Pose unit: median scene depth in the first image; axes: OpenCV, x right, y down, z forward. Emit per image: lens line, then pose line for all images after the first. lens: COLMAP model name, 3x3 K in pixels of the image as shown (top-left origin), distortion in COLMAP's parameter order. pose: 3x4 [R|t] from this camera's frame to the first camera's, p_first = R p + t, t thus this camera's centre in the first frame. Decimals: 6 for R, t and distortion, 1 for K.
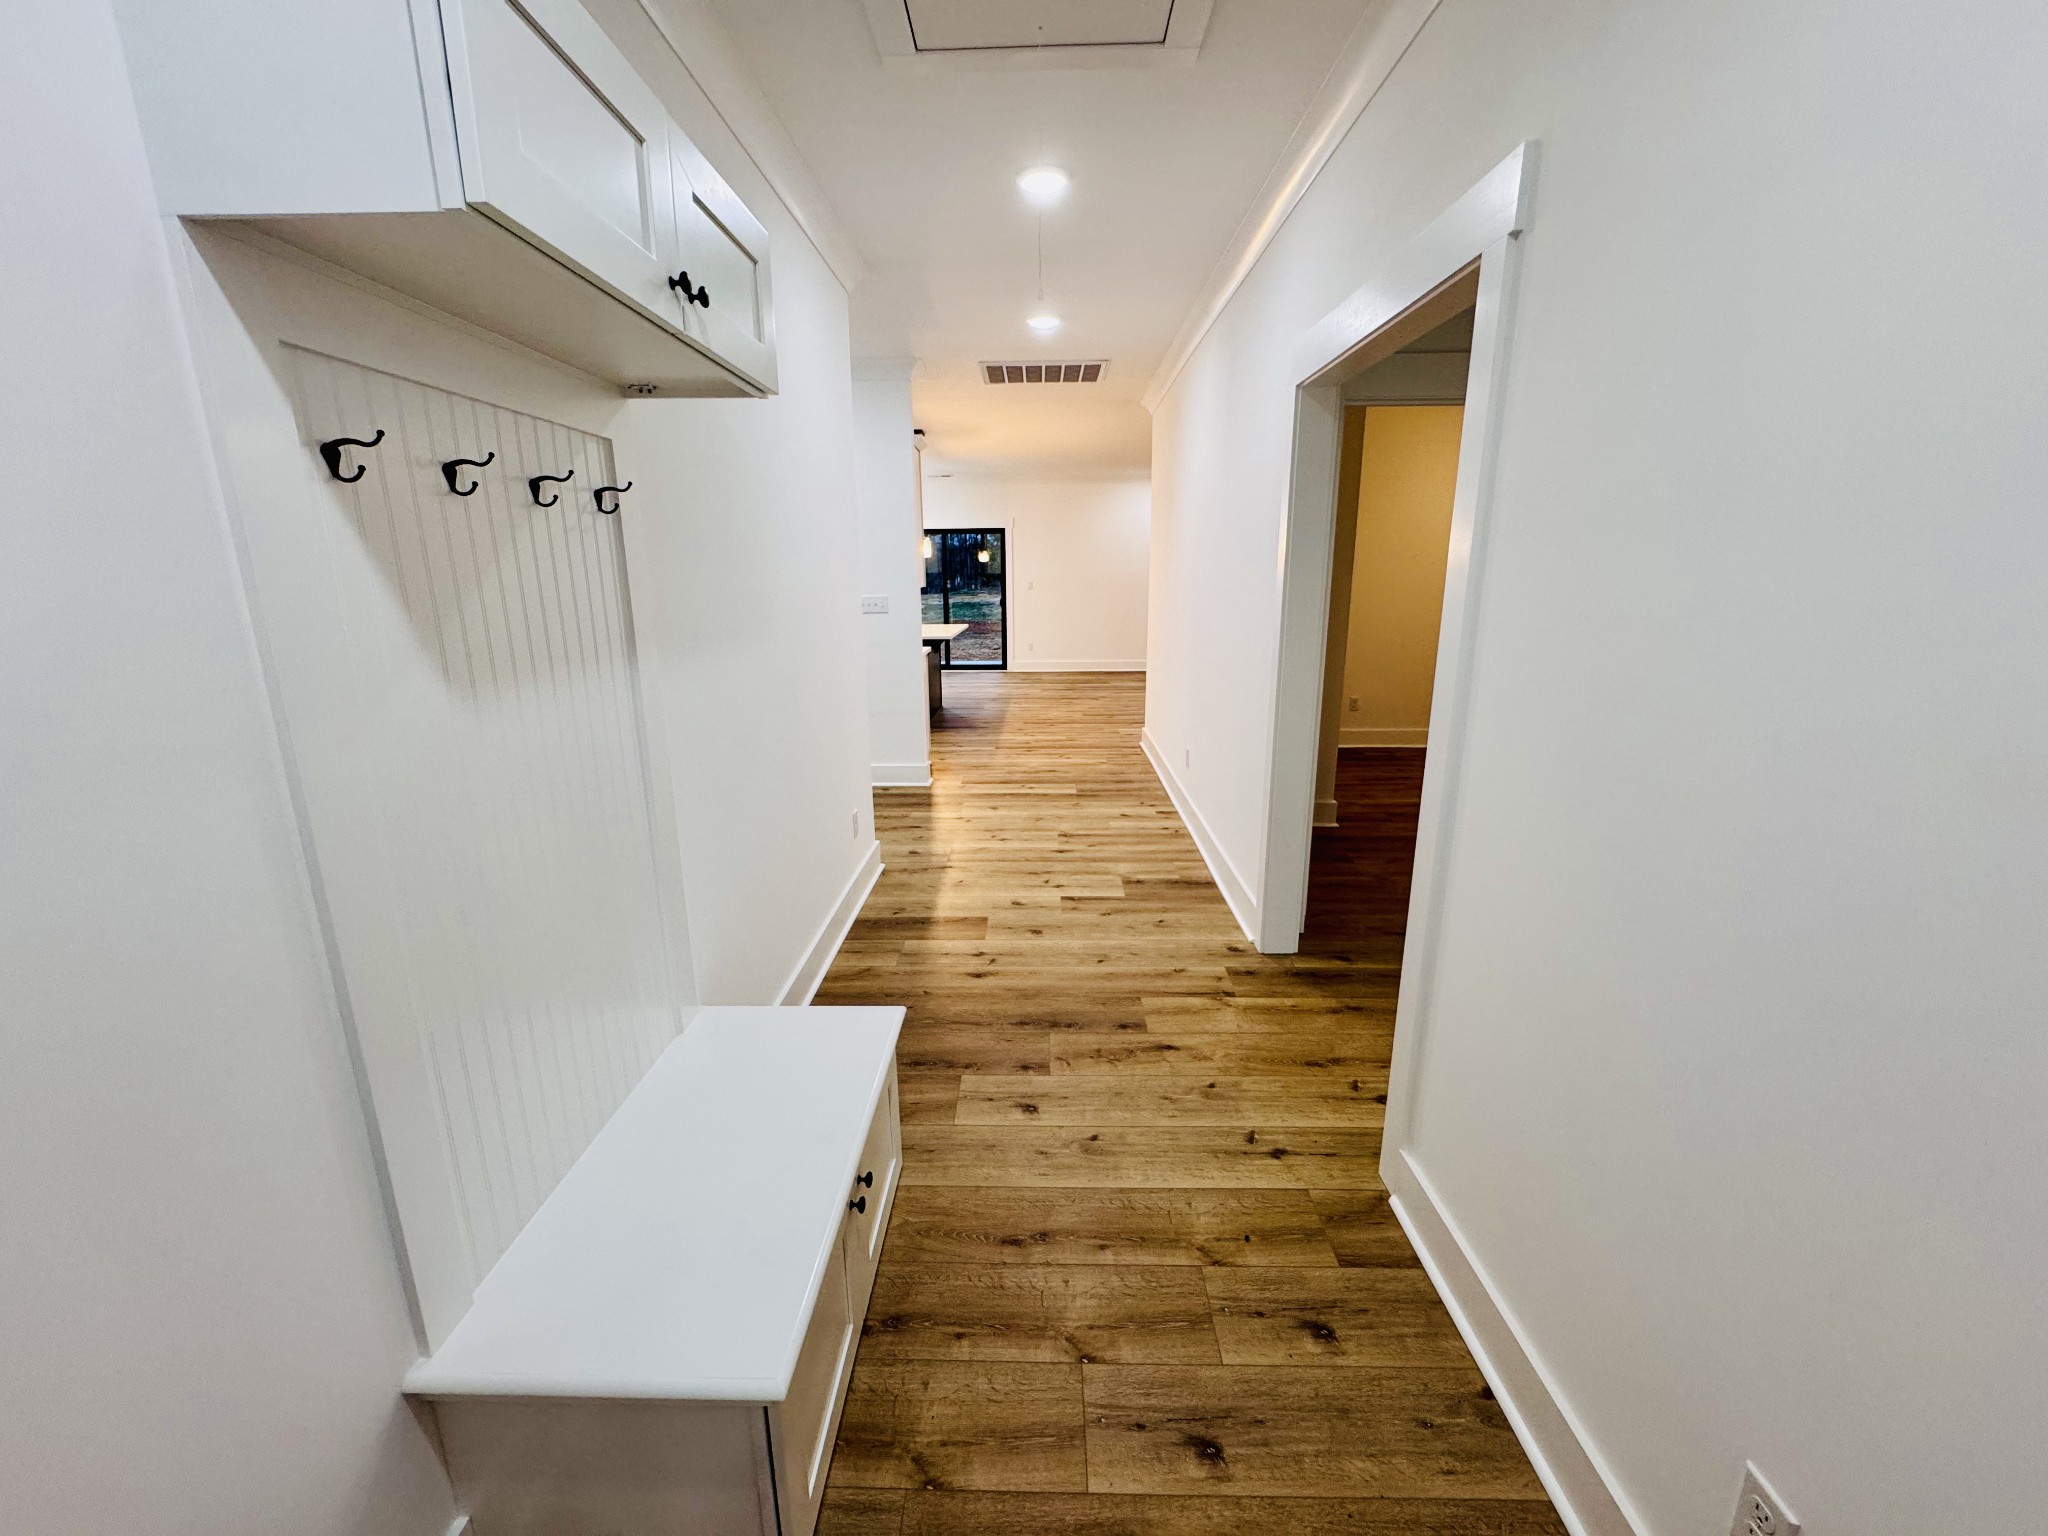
lens RADIAL K [[817.3, 0, 1022.3], [0, 817.3, 768.2], [0, 0, 1]] dist [-0.003715, 0.000616]
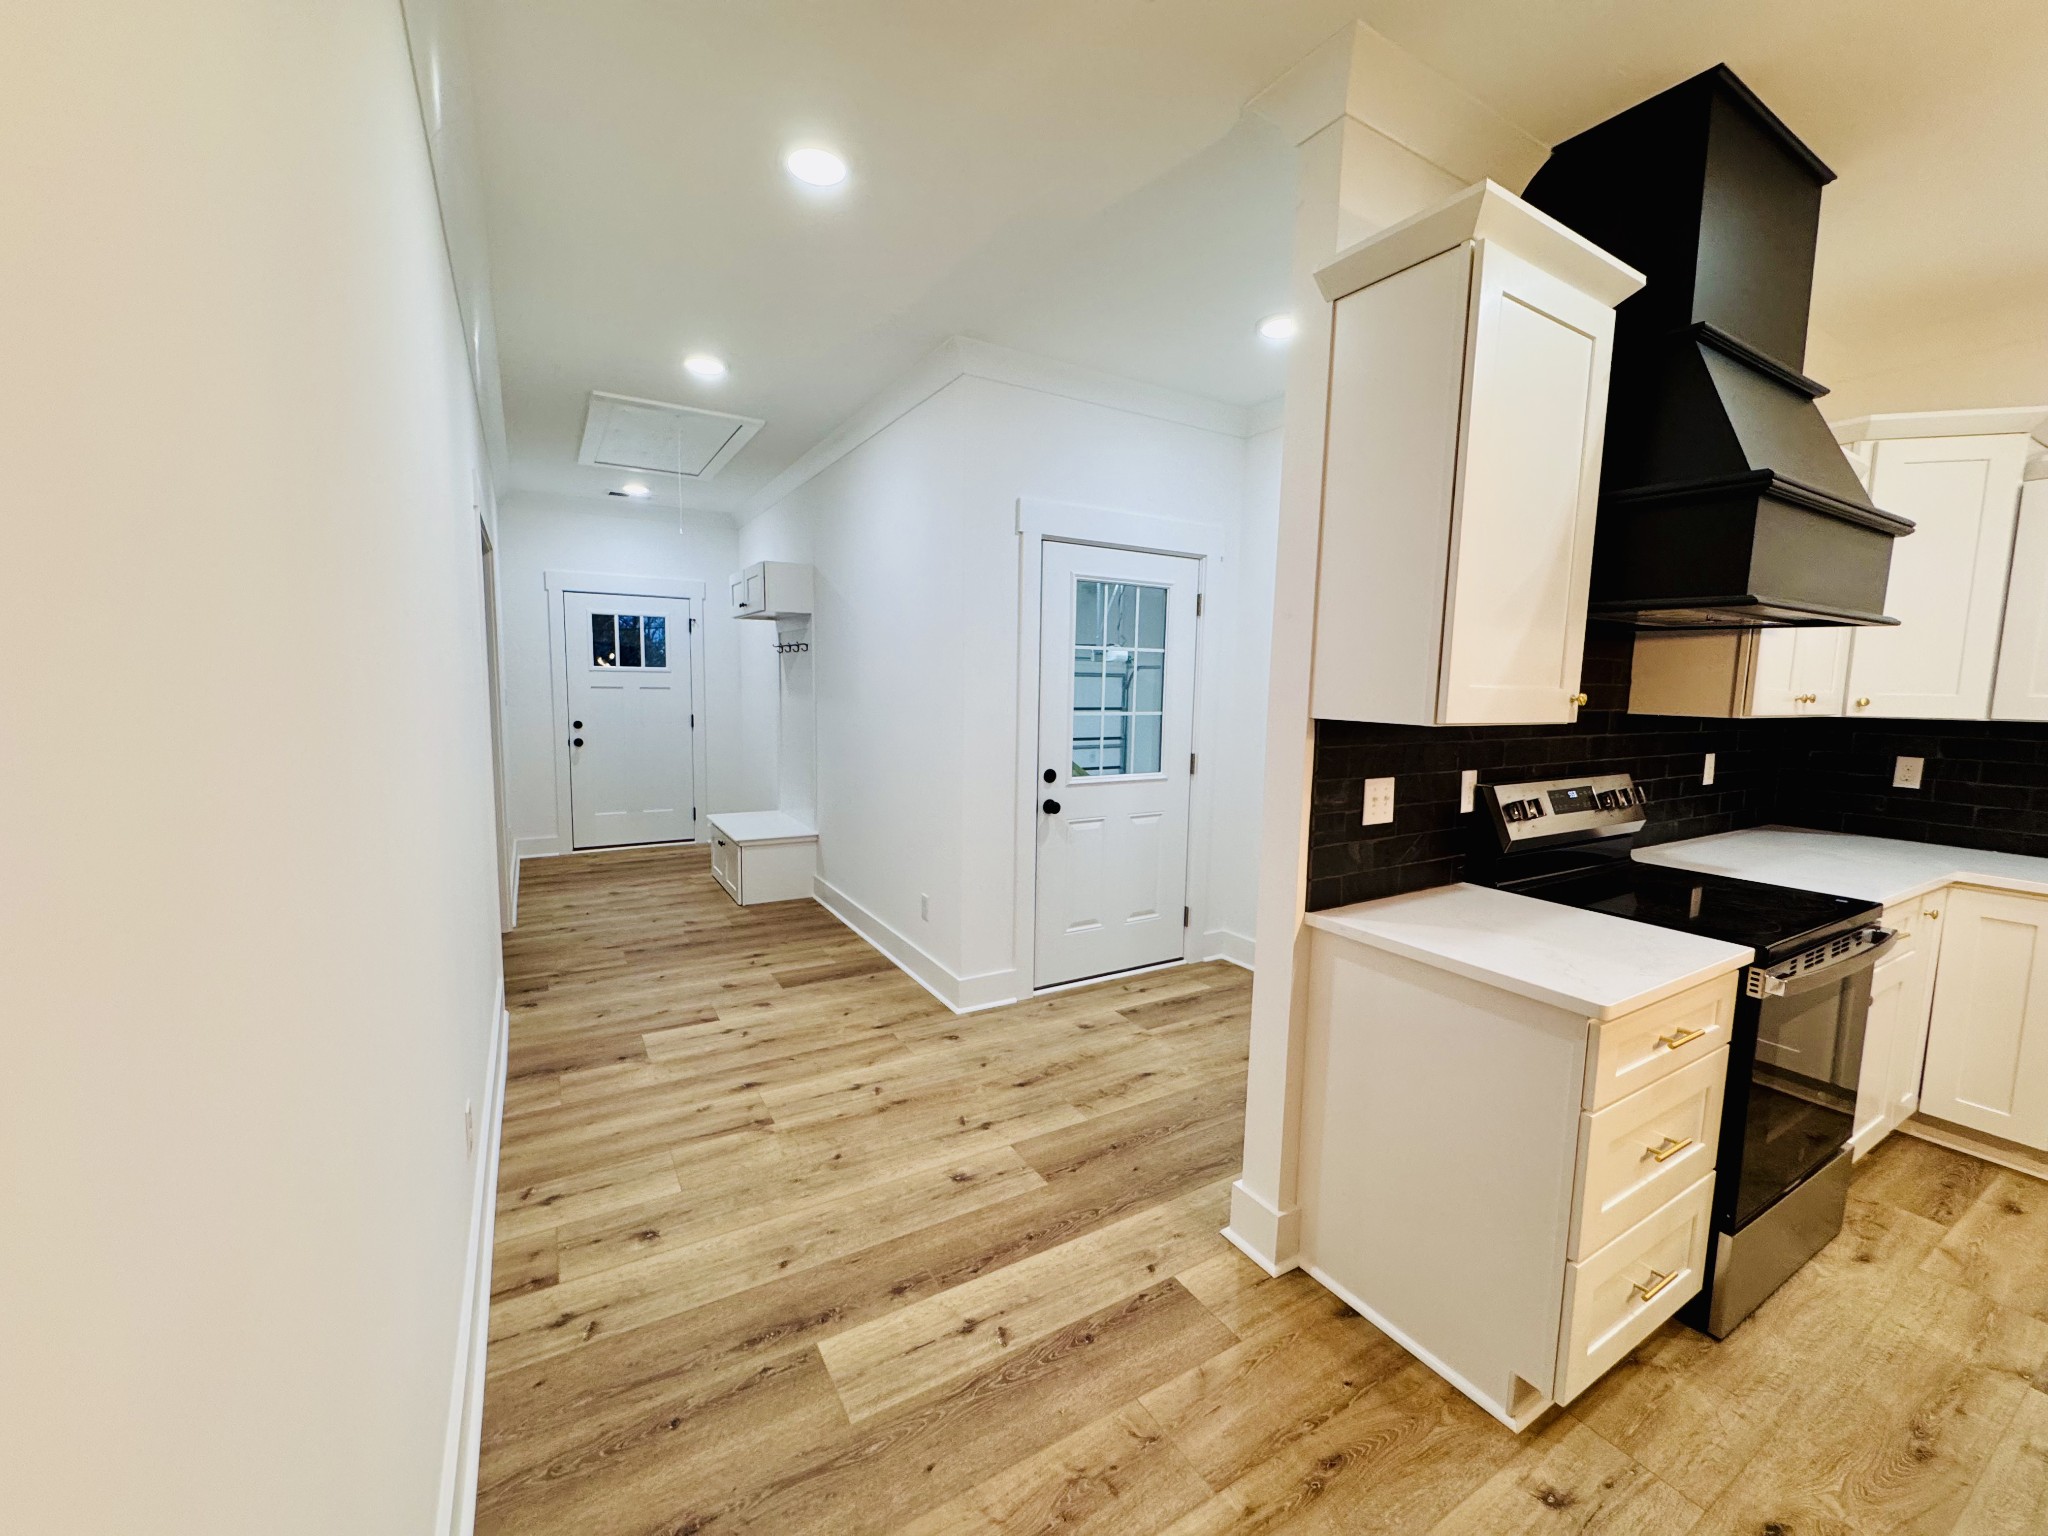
lens RADIAL K [[817.3, 0, 1022.6], [0, 817.3, 769.9], [0, 0, 1]] dist [-0.003715, 0.000616]
pose [[-0.845026, 0.052195, -0.532171, 0.257228], [-0.136724, 0.941052, 0.309399, -0.478059], [0.516950, 0.334211, -0.788077, 2.009933]]
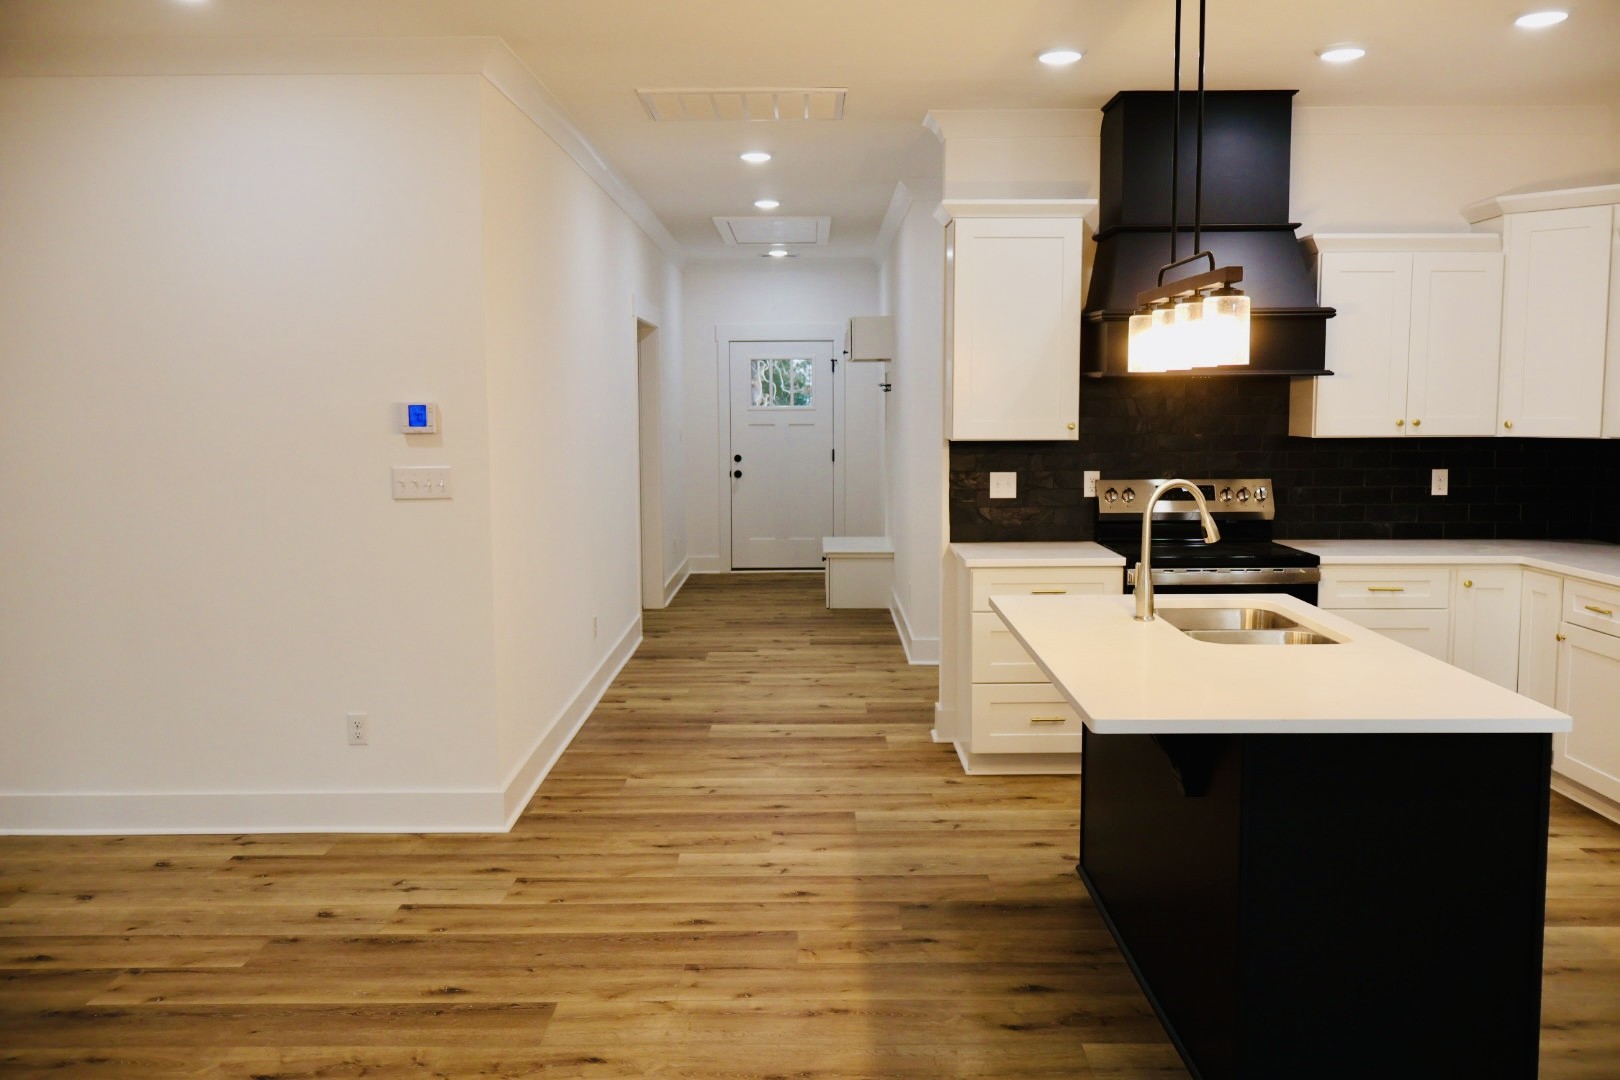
lens RADIAL K [[1349.5, 0, 805.0], [0, 1349.5, 527.0], [0, 0, 1]] dist [-0.003973, 0.008707]
pose [[-0.999639, 0.017341, -0.020515, 0.011995], [0.009689, 0.945069, 0.326727, -0.834594], [0.025053, 0.326410, -0.944896, 3.361930]]
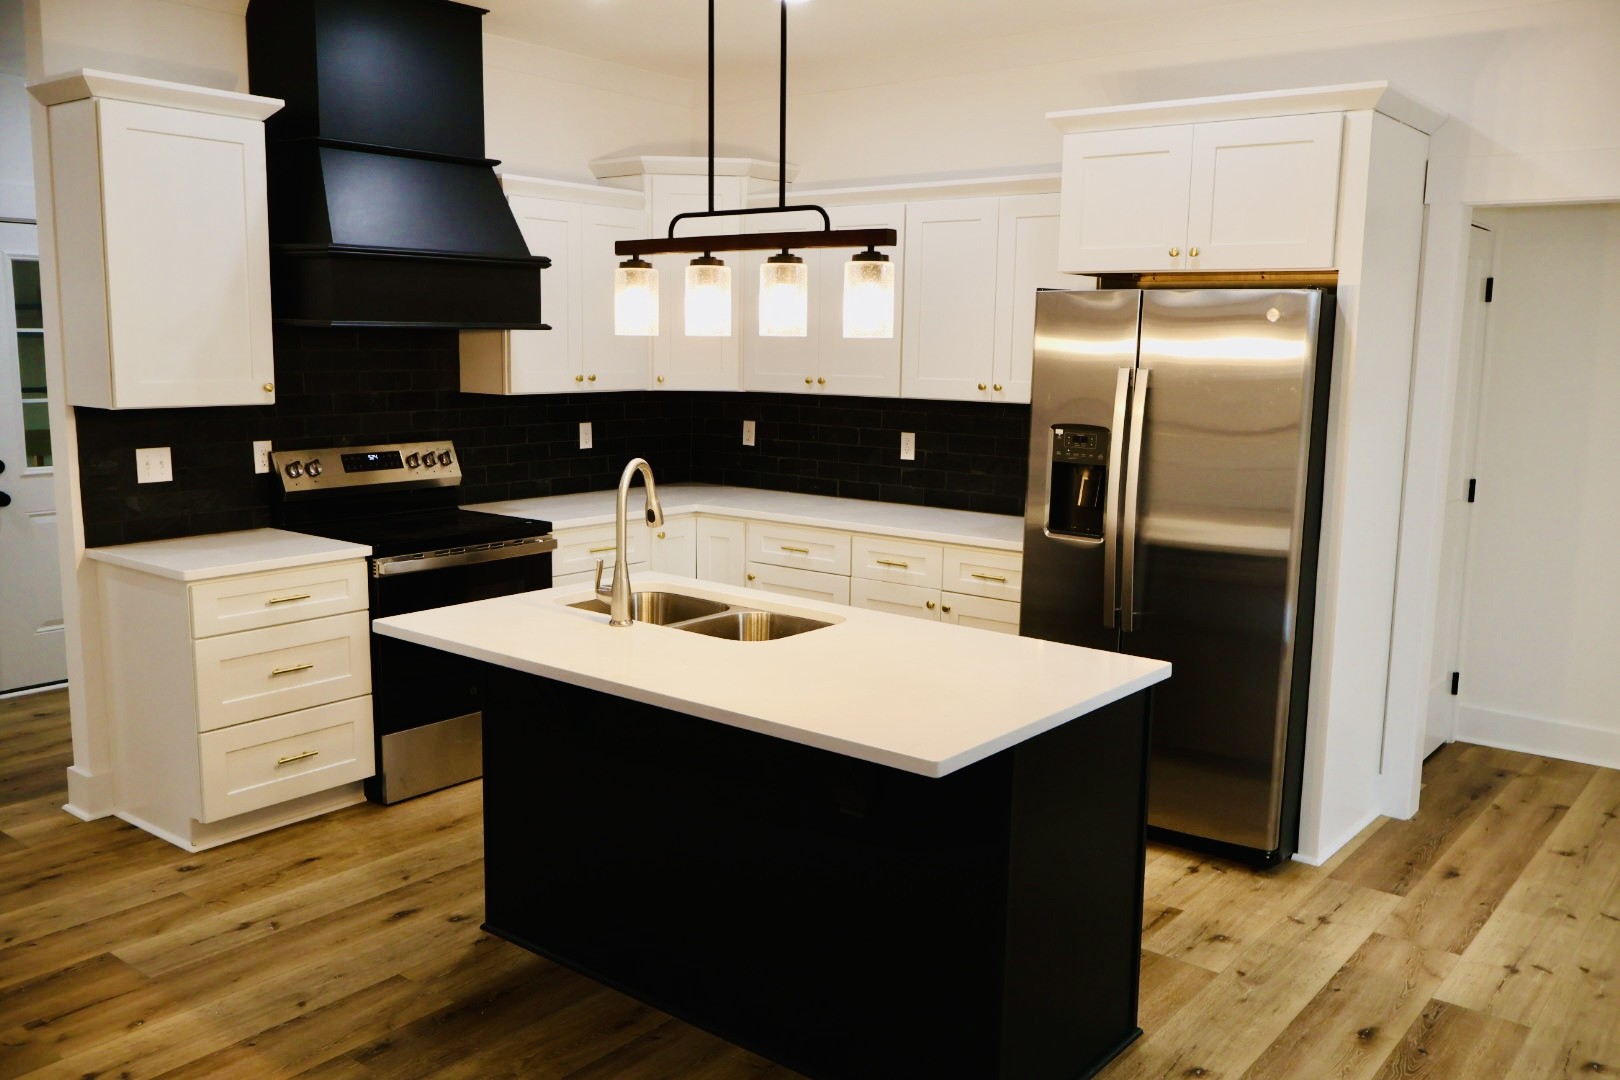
lens RADIAL K [[1349.5, 0, 803.9], [0, 1349.5, 543.7], [0, 0, 1]] dist [-0.003973, 0.008707]
pose [[-0.603302, 0.123784, -0.787848, 0.390285], [-0.195817, 0.934648, 0.296798, -0.756265], [0.773099, 0.333333, -0.539636, 2.924826]]
